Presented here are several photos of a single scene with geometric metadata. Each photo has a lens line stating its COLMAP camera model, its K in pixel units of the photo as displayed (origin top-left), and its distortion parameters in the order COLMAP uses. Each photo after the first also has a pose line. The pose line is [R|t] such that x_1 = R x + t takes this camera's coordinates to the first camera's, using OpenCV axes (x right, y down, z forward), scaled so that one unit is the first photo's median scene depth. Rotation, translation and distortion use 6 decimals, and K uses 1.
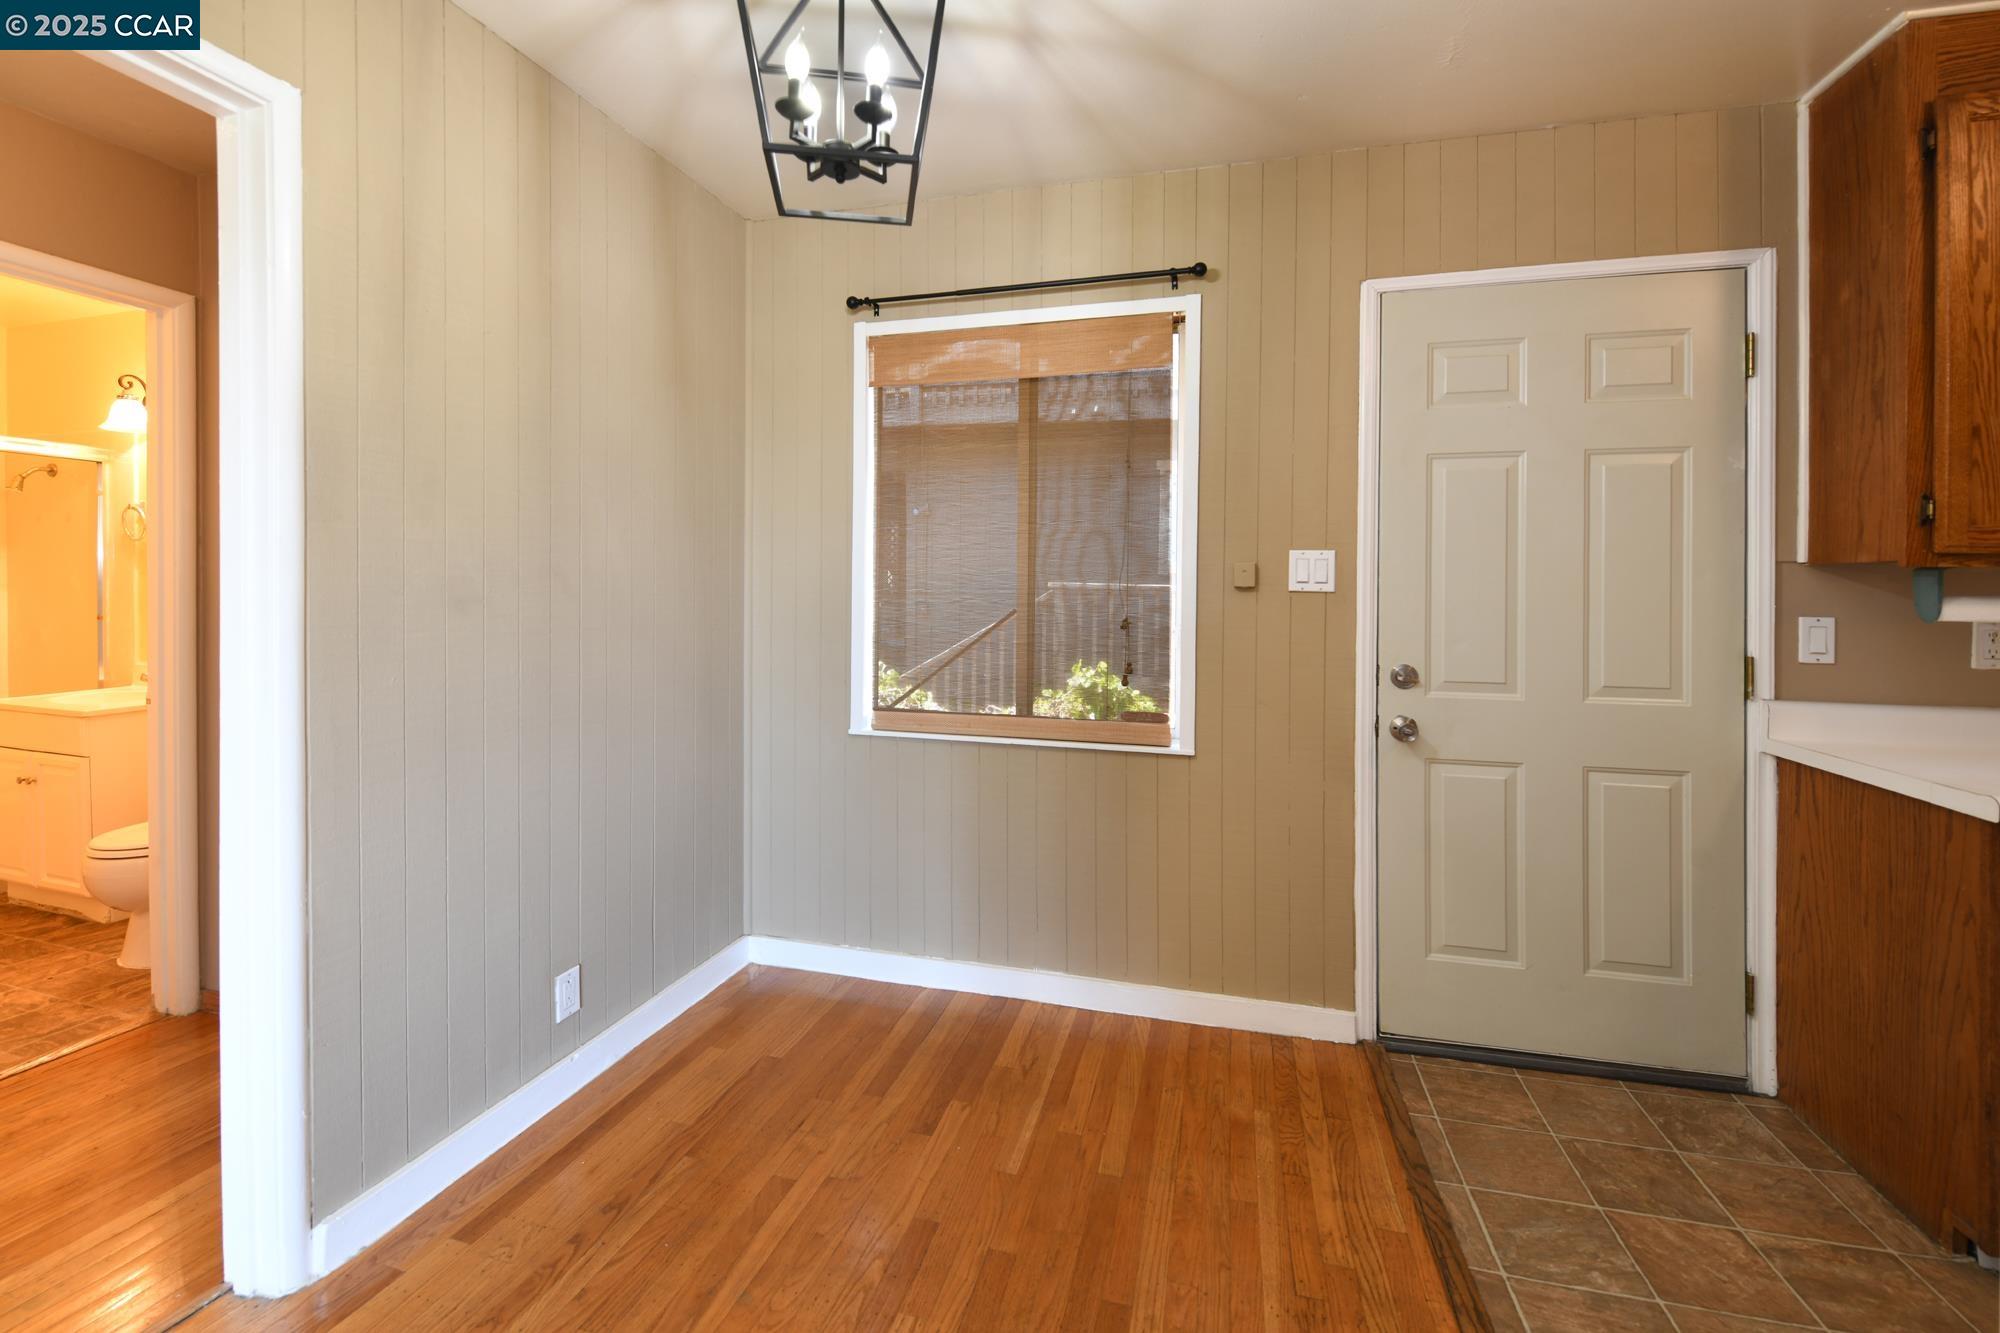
lens RADIAL K [[837.8, 0, 973.6], [0, 837.8, 607.9], [0, 0, 1]] dist [-0.013305, -0.001966]
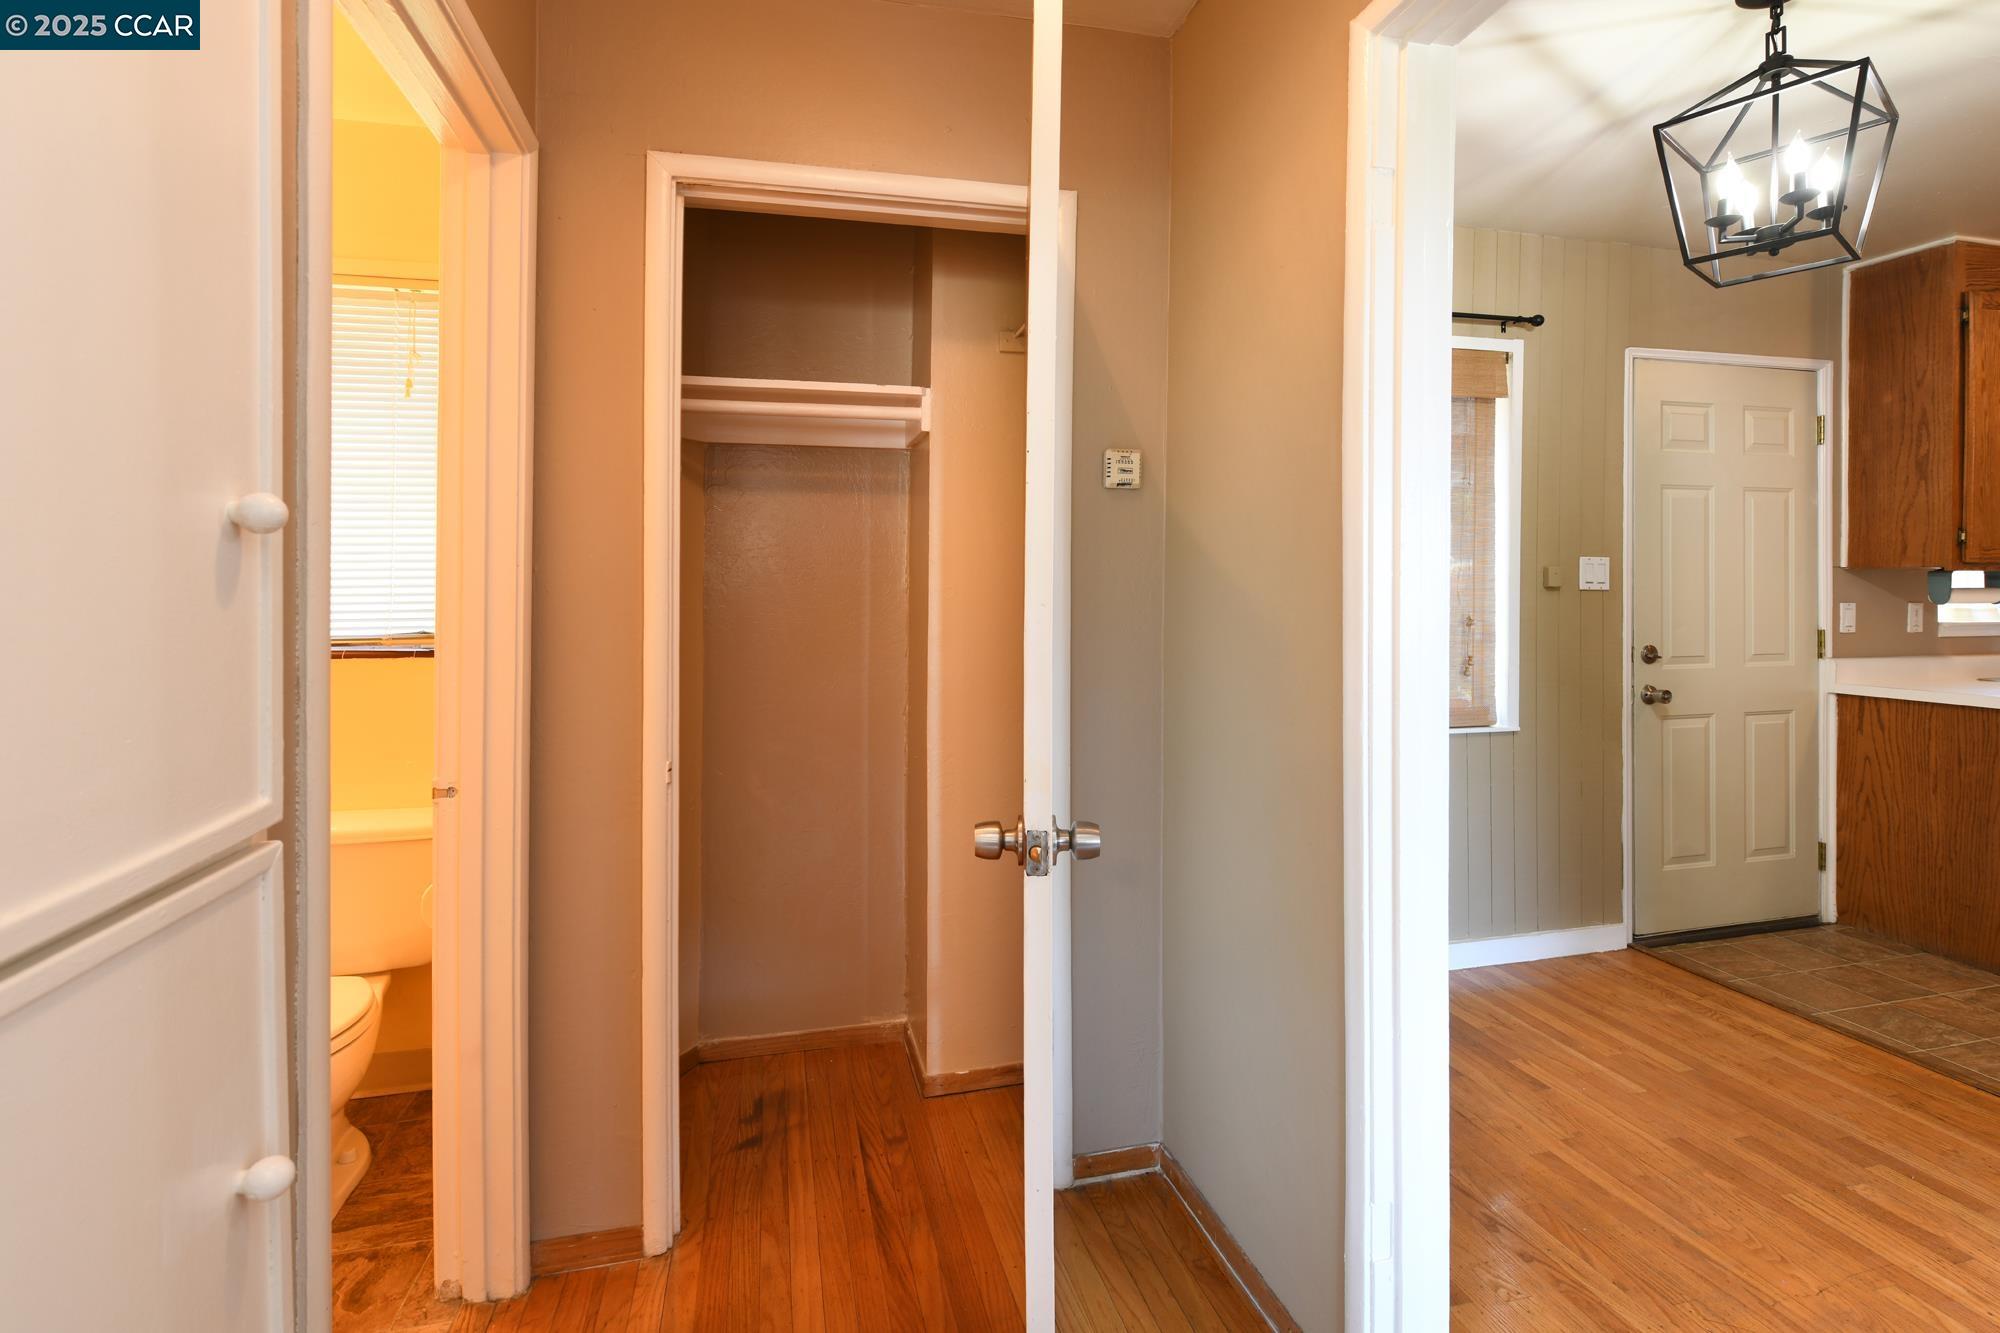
lens RADIAL K [[934.0, 0, 999.8], [0, 934.0, 595.2], [0, 0, 1]] dist [-0.000984, -0.000760]
pose [[0.872360, -0.014432, 0.488652, -1.209030], [0.021446, 0.999732, -0.008759, -0.021456], [-0.488394, 0.018121, 0.872435, 0.252673]]
